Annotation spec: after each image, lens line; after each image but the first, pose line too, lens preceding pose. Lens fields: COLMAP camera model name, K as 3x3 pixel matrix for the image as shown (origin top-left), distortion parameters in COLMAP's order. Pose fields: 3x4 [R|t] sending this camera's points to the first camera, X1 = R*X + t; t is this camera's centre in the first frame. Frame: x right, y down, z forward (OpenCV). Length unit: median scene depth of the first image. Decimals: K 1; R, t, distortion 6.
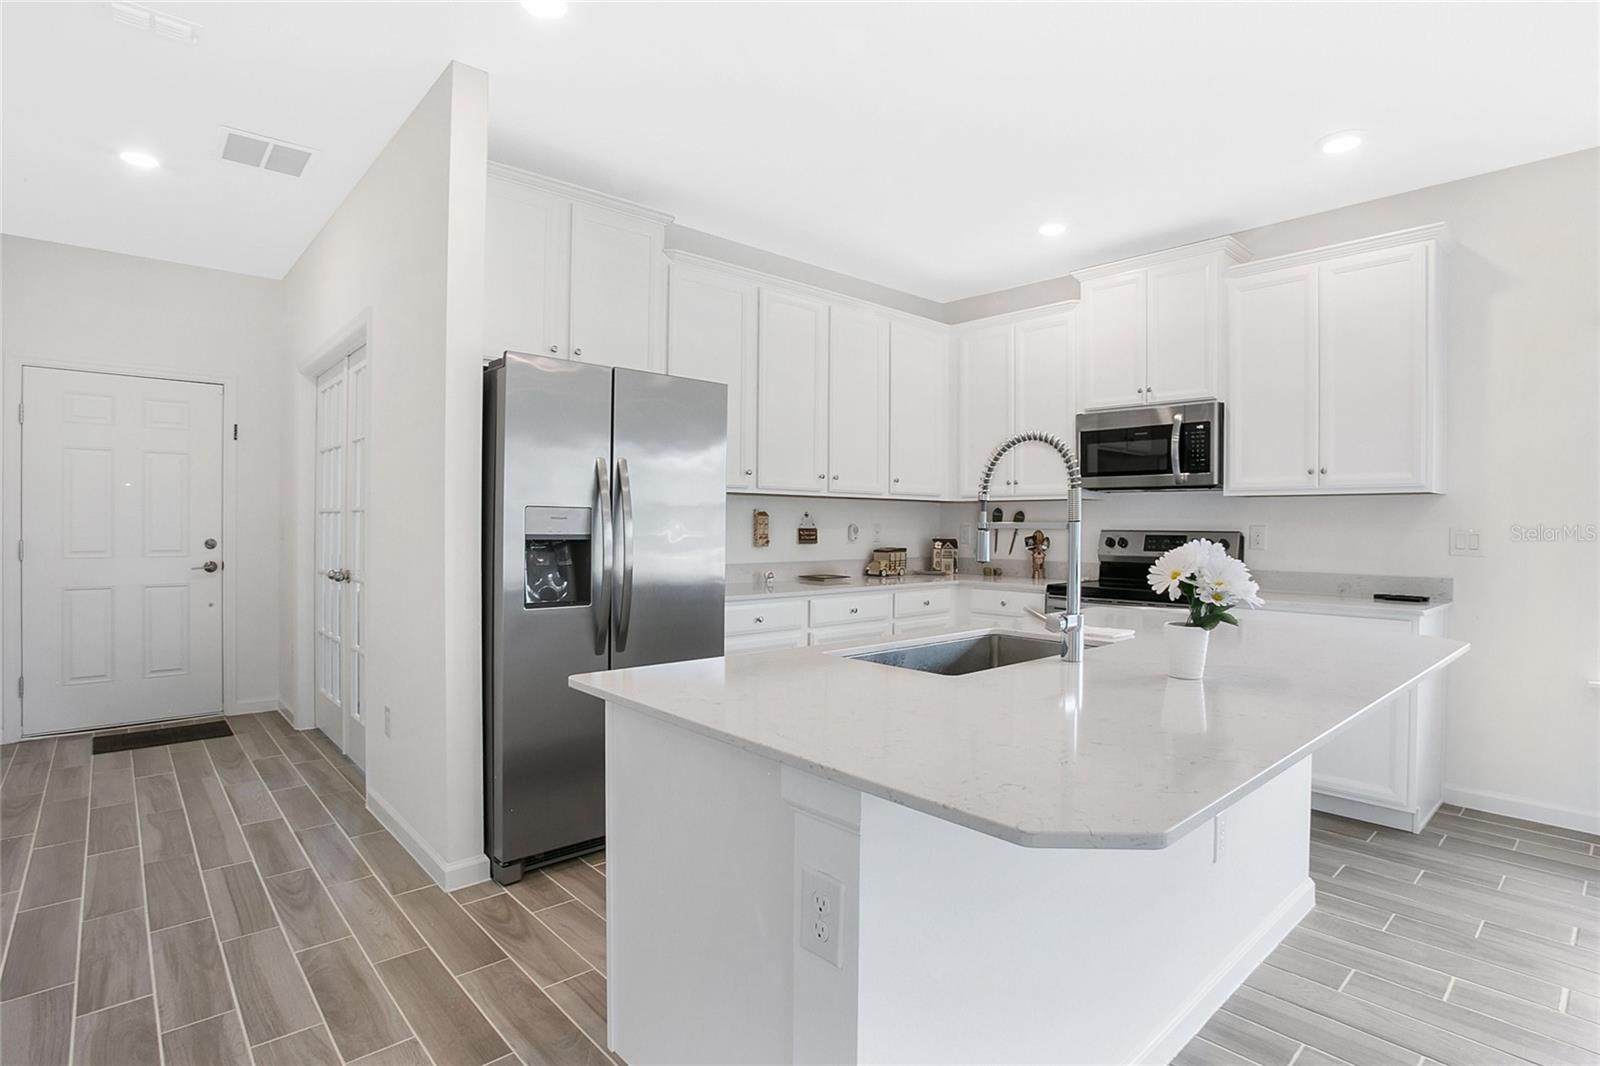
lens RADIAL K [[800.0, 0, 806.7], [0, 800.0, 531.2], [0, 0, 1]] dist [-0.040607, 0.010498]
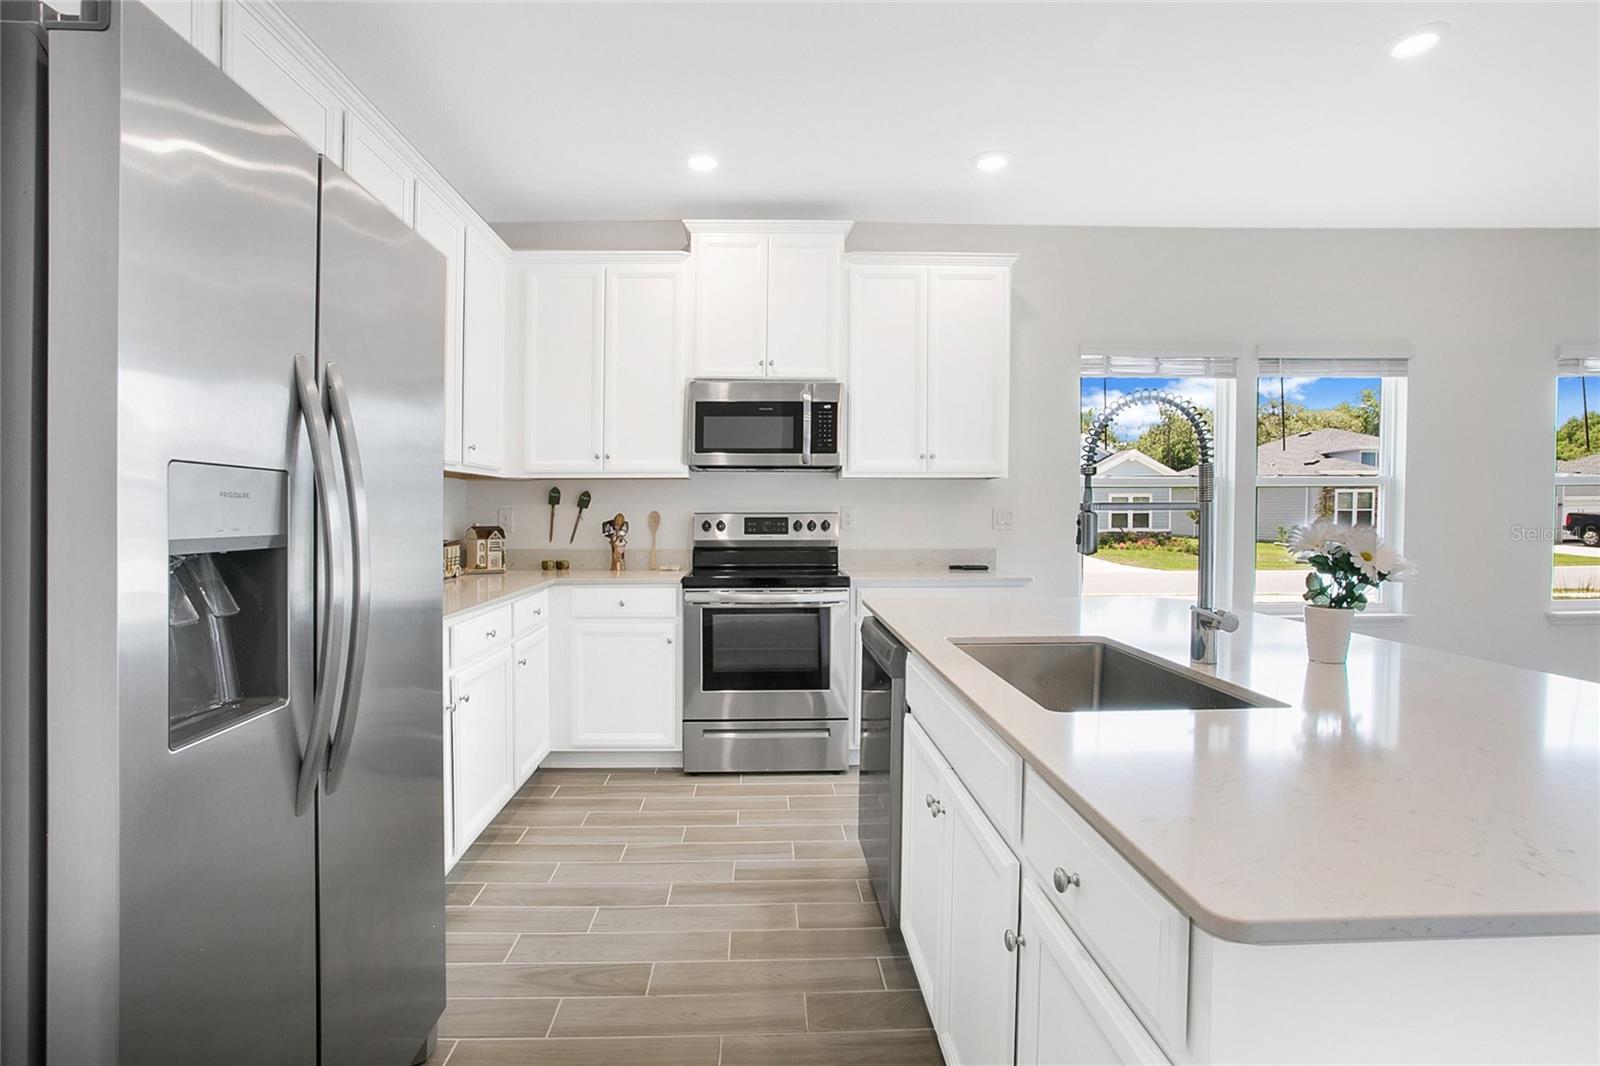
lens RADIAL K [[800.0, 0, 765.2], [0, 800.0, 512.0], [0, 0, 1]] dist [-0.040607, 0.010498]
pose [[0.670243, -0.009748, 0.742077, -0.292254], [0.012094, 0.999924, 0.002212, -0.003564], [-0.742043, 0.007492, 0.670311, 0.382551]]
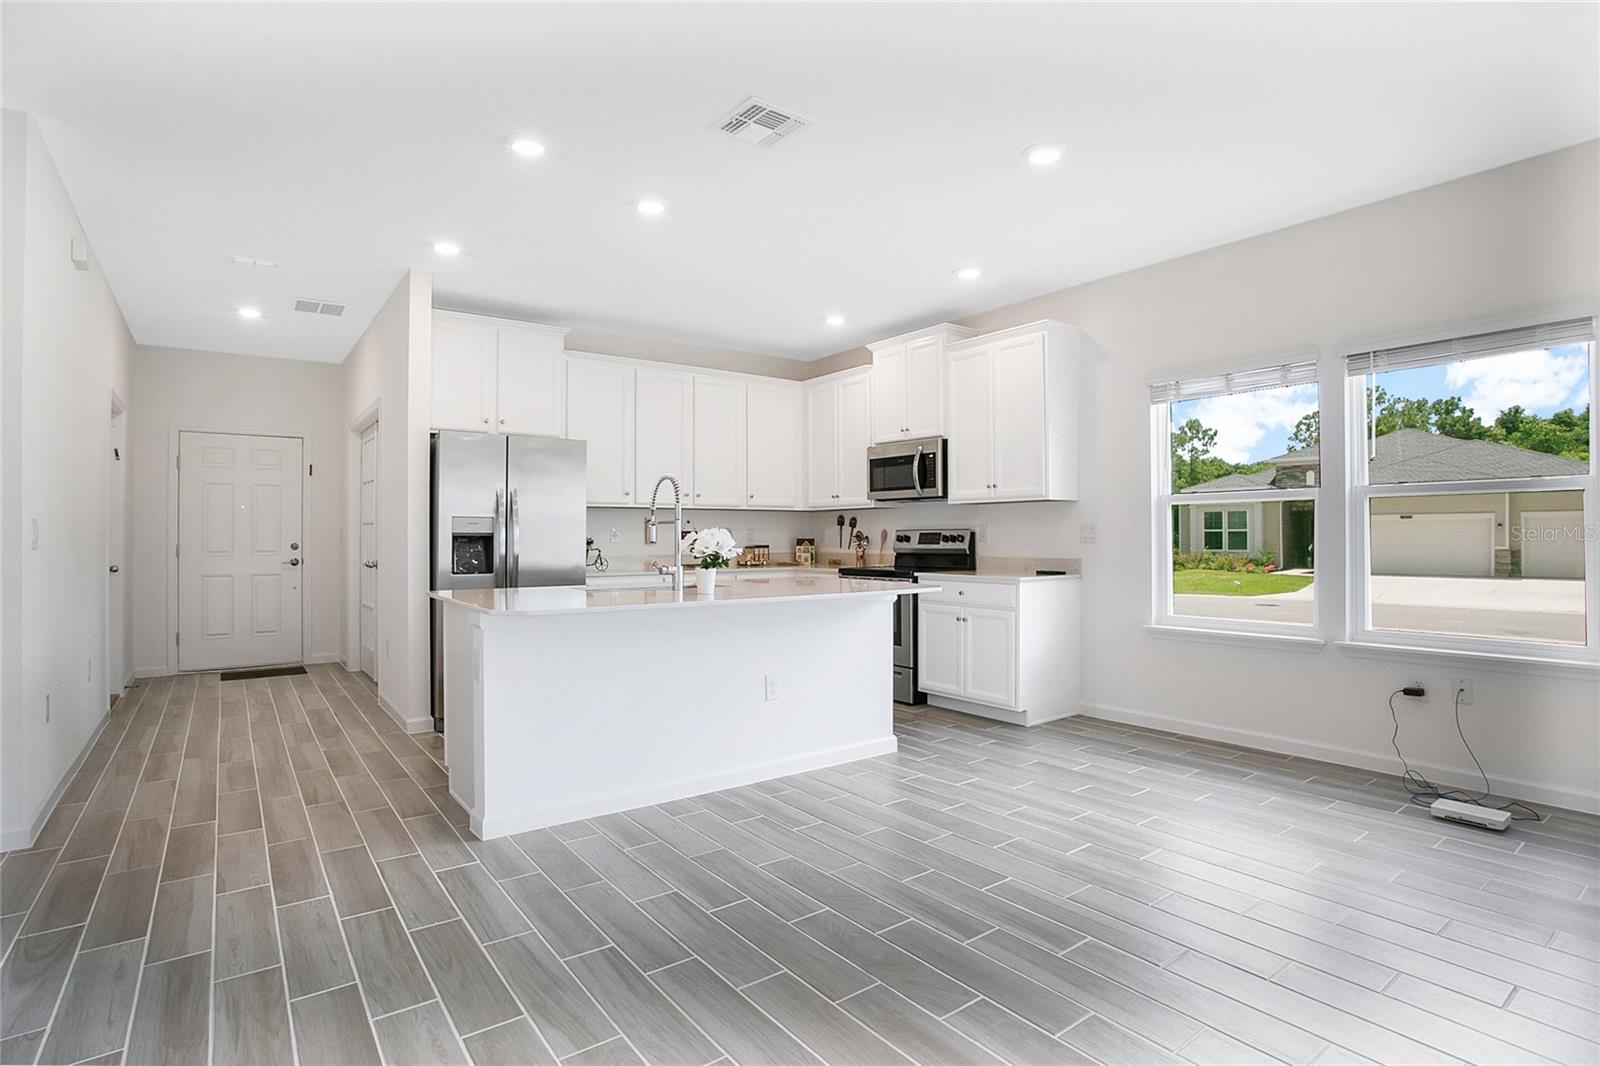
lens RADIAL K [[800.0, 0, 794.5], [0, 800.0, 529.3], [0, 0, 1]] dist [-0.040607, 0.010498]
pose [[0.994676, -0.011728, -0.102387, 0.391784], [0.009985, 0.999797, -0.017525, 0.023275], [0.102572, 0.016410, 0.994590, -0.453399]]
